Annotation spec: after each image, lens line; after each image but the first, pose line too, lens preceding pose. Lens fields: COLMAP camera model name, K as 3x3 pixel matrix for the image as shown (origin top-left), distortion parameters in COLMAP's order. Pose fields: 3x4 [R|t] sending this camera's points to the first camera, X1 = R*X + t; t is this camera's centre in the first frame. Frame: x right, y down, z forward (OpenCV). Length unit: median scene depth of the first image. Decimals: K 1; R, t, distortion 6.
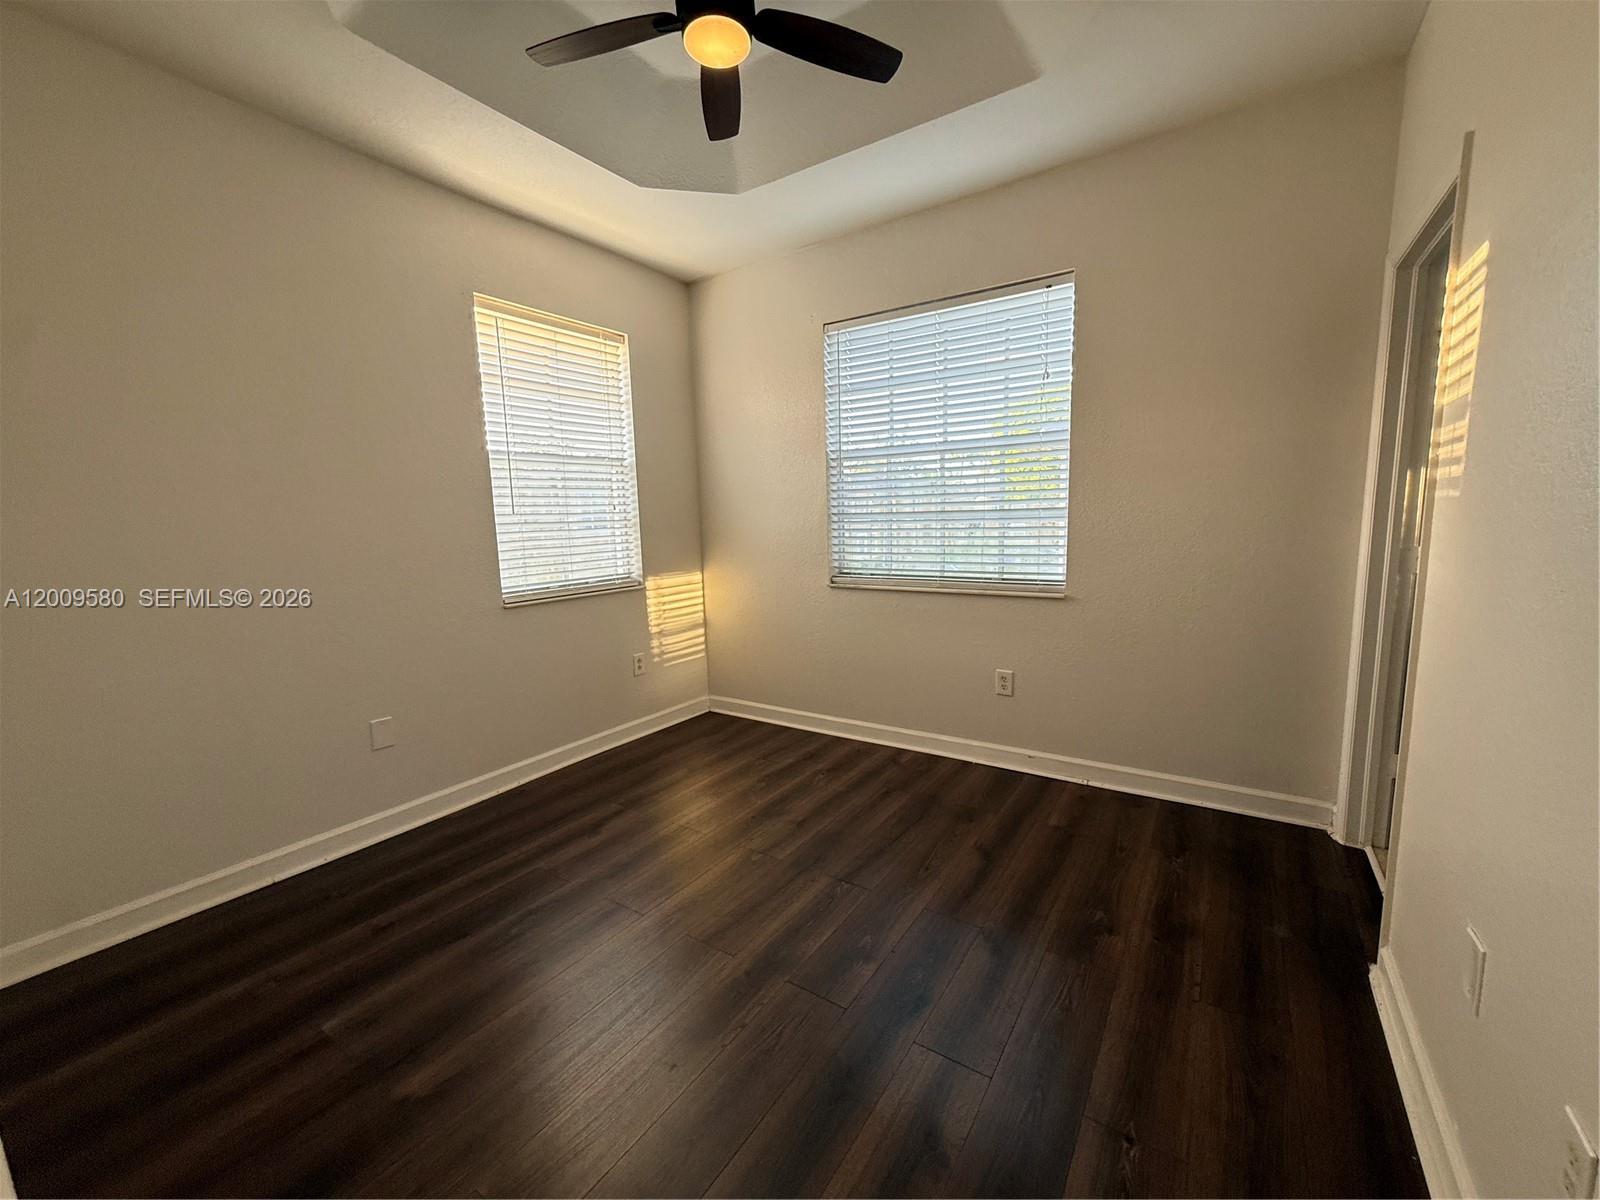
lens RADIAL K [[637.4, 0, 803.5], [0, 637.4, 601.1], [0, 0, 1]] dist [0.002105, 0.000169]
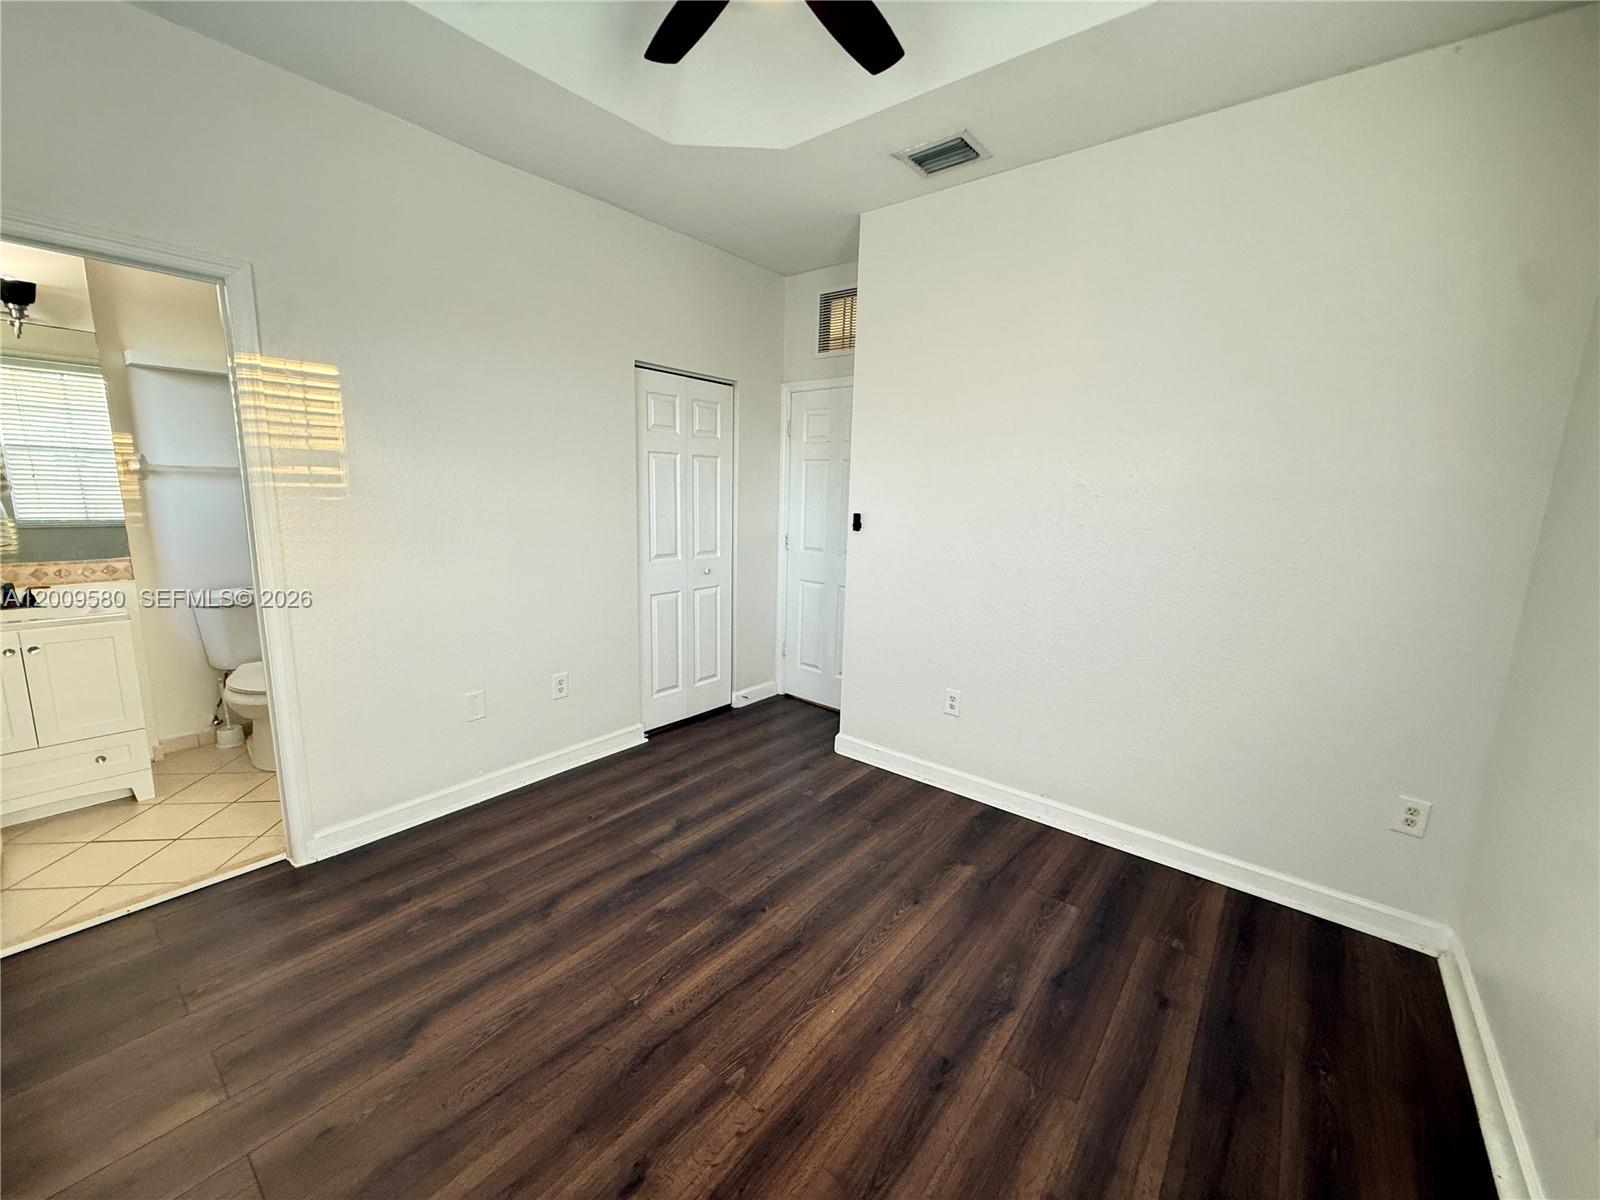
lens RADIAL K [[637.4, 0, 798.9], [0, 637.4, 601.4], [0, 0, 1]] dist [0.002105, 0.000169]
pose [[-0.996317, -0.016844, 0.084076, -0.185163], [0.009391, 0.953184, 0.302245, -0.255413], [-0.085231, 0.301921, -0.949515, 1.477585]]
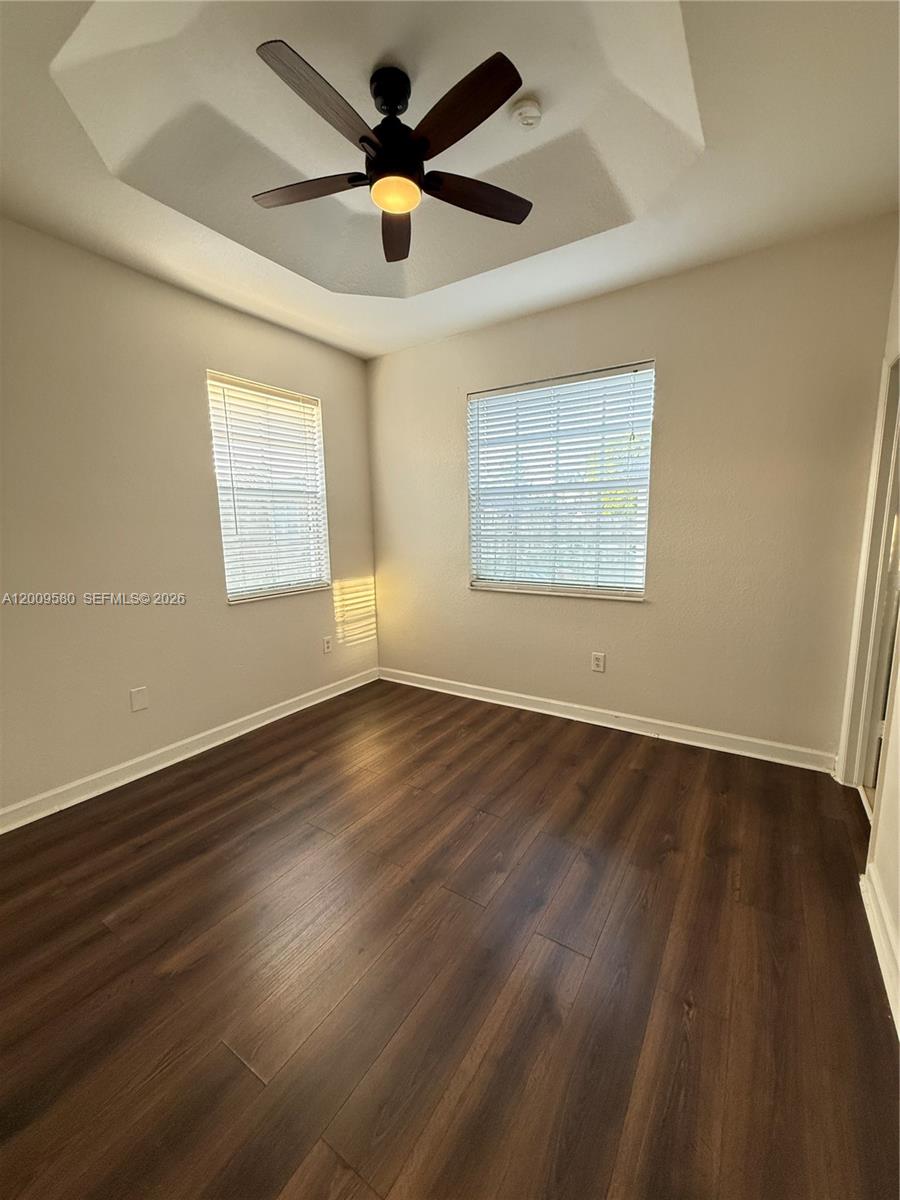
lens RADIAL K [[478.0, 0, 451.3], [0, 478.0, 596.0], [0, 0, 1]] dist [0.002105, 0.000169]
pose [[0.999860, 0.008700, 0.014314, -0.018737], [-0.008914, 0.999849, 0.014950, -0.034381], [-0.014181, -0.015076, 0.999786, -0.017345]]
